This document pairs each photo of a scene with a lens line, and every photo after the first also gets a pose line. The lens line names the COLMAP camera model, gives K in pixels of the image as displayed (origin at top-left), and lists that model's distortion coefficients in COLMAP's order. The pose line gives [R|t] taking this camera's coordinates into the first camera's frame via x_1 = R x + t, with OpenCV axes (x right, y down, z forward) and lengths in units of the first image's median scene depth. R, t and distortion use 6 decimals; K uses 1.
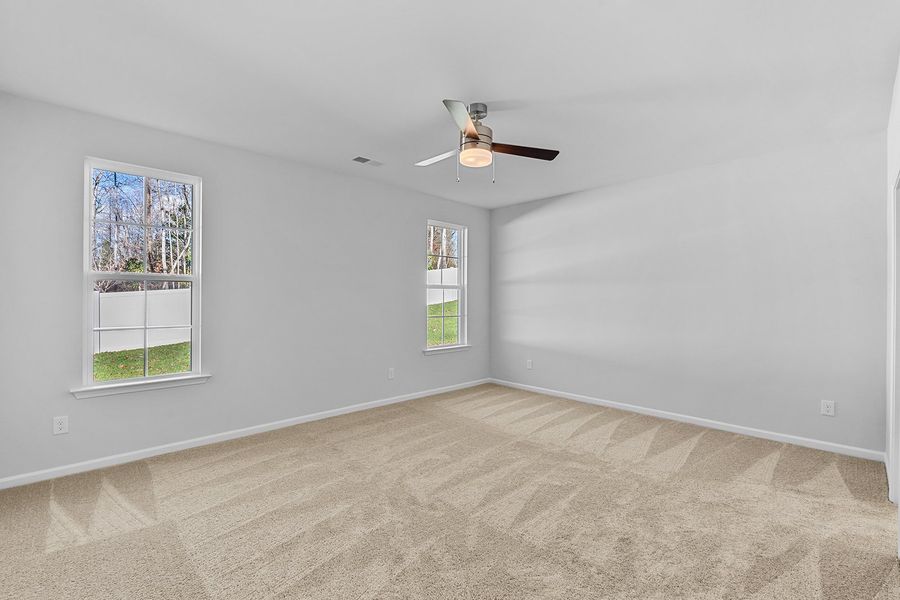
lens RADIAL K [[403.4, 0, 454.3], [0, 403.4, 302.5], [0, 0, 1]] dist [-0.002546, 0.000352]
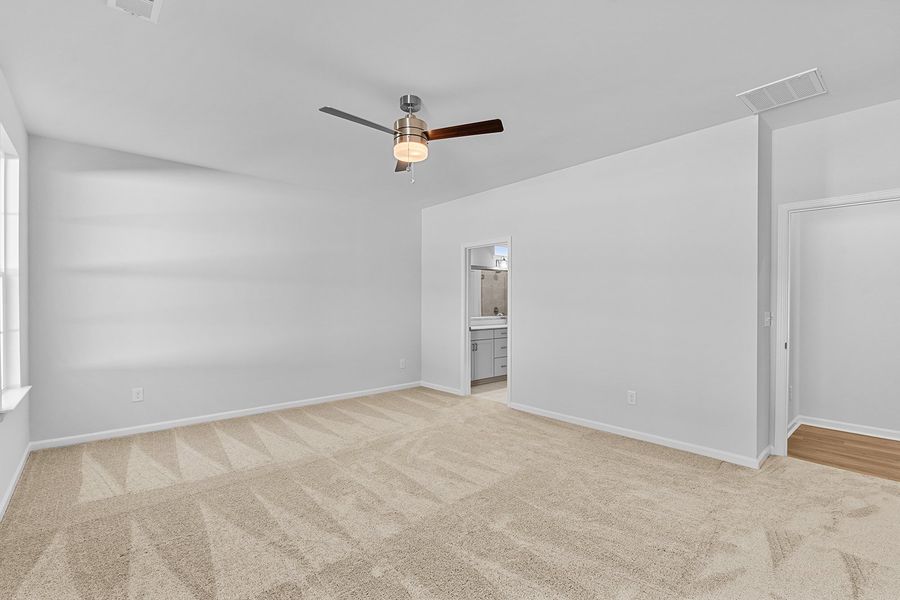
lens RADIAL K [[403.4, 0, 454.3], [0, 403.4, 302.5], [0, 0, 1]] dist [-0.002546, 0.000352]
pose [[0.043040, -0.006681, 0.999051, -0.742291], [0.004509, 0.999969, 0.006493, -0.006491], [-0.999063, 0.004225, 0.043069, 0.693553]]
